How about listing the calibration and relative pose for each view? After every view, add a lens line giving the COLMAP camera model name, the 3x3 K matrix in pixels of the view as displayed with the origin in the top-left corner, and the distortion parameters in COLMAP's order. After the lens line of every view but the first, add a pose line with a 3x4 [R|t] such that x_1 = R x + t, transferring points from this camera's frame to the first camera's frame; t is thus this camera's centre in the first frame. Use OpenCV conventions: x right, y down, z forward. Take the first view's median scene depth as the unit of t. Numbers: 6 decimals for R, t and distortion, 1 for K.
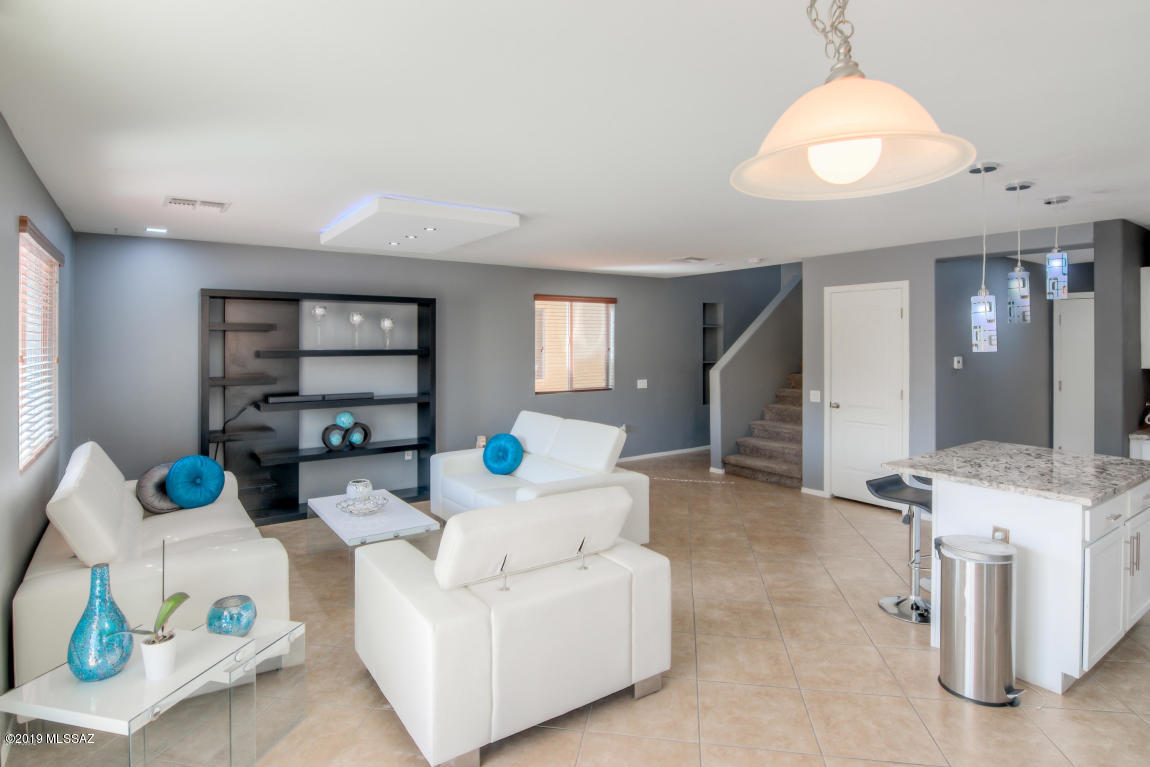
lens RADIAL K [[613.6, 0, 579.6], [0, 613.6, 346.1], [0, 0, 1]] dist [-0.001242, -0.008641]
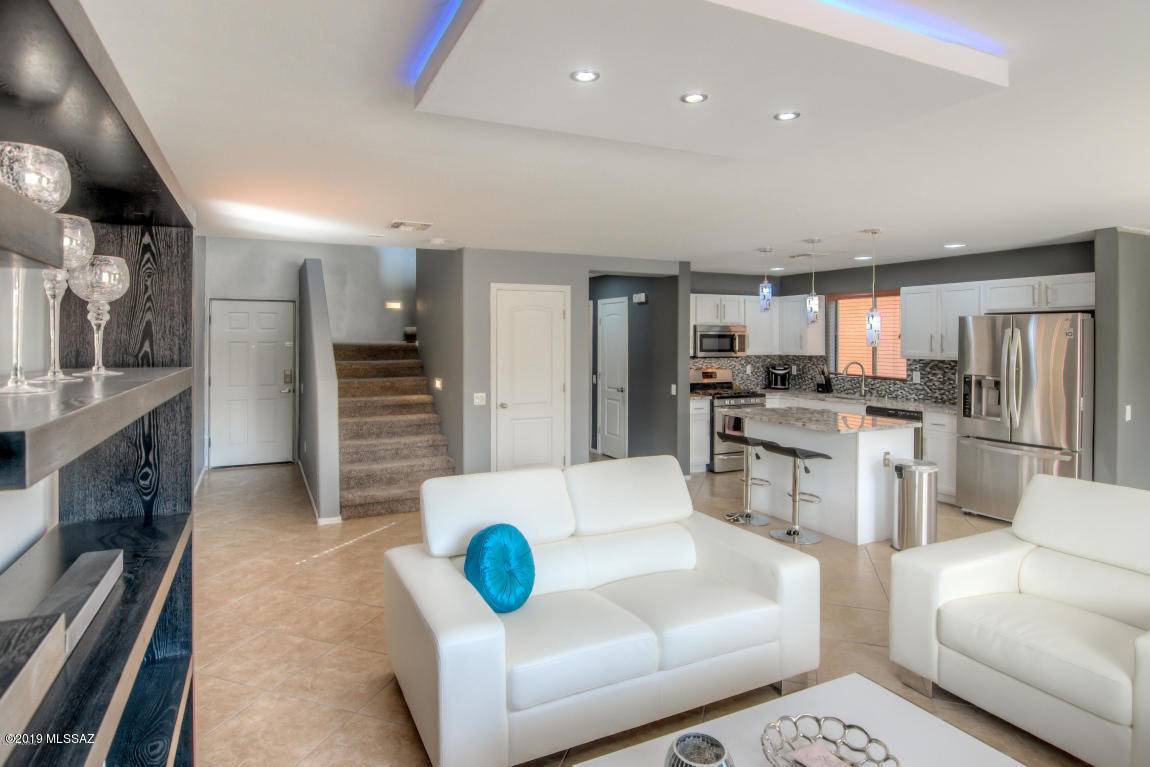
lens RADIAL K [[613.6, 0, 529.1], [0, 613.6, 339.6], [0, 0, 1]] dist [-0.001242, -0.008641]
pose [[0.198908, -0.006118, 0.979999, -0.503234], [0.010447, 0.999937, 0.004122, -0.011151], [-0.979962, 0.009418, 0.198960, 0.726184]]
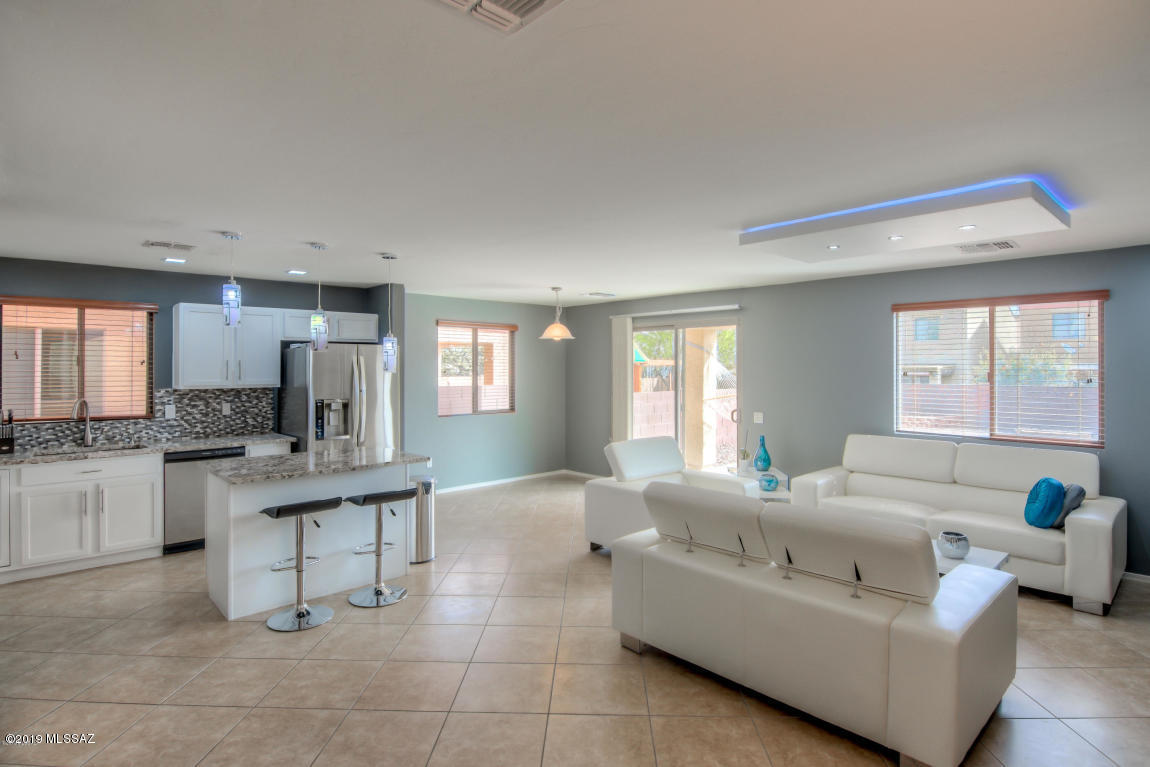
lens RADIAL K [[613.6, 0, 570.0], [0, 613.6, 371.2], [0, 0, 1]] dist [-0.001242, -0.008641]
pose [[-0.991824, -0.000194, -0.127613, 0.186101], [-0.002406, 0.999849, 0.017184, -0.009863], [0.127591, 0.017351, -0.991675, 1.215592]]
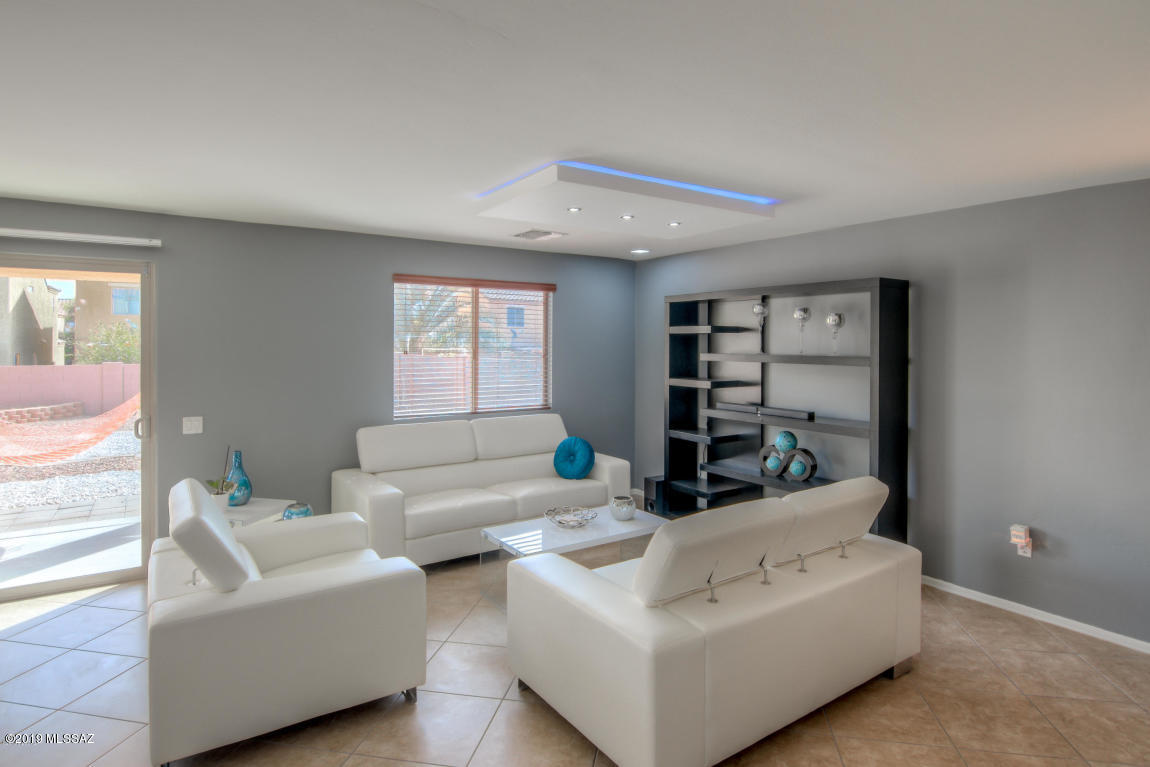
lens RADIAL K [[613.6, 0, 585.2], [0, 613.6, 360.9], [0, 0, 1]] dist [-0.001242, -0.008641]
pose [[0.006899, 0.029187, -0.999550, 0.378963], [-0.011136, 0.999514, 0.029109, -0.007430], [0.999914, 0.010930, 0.007221, 0.664844]]
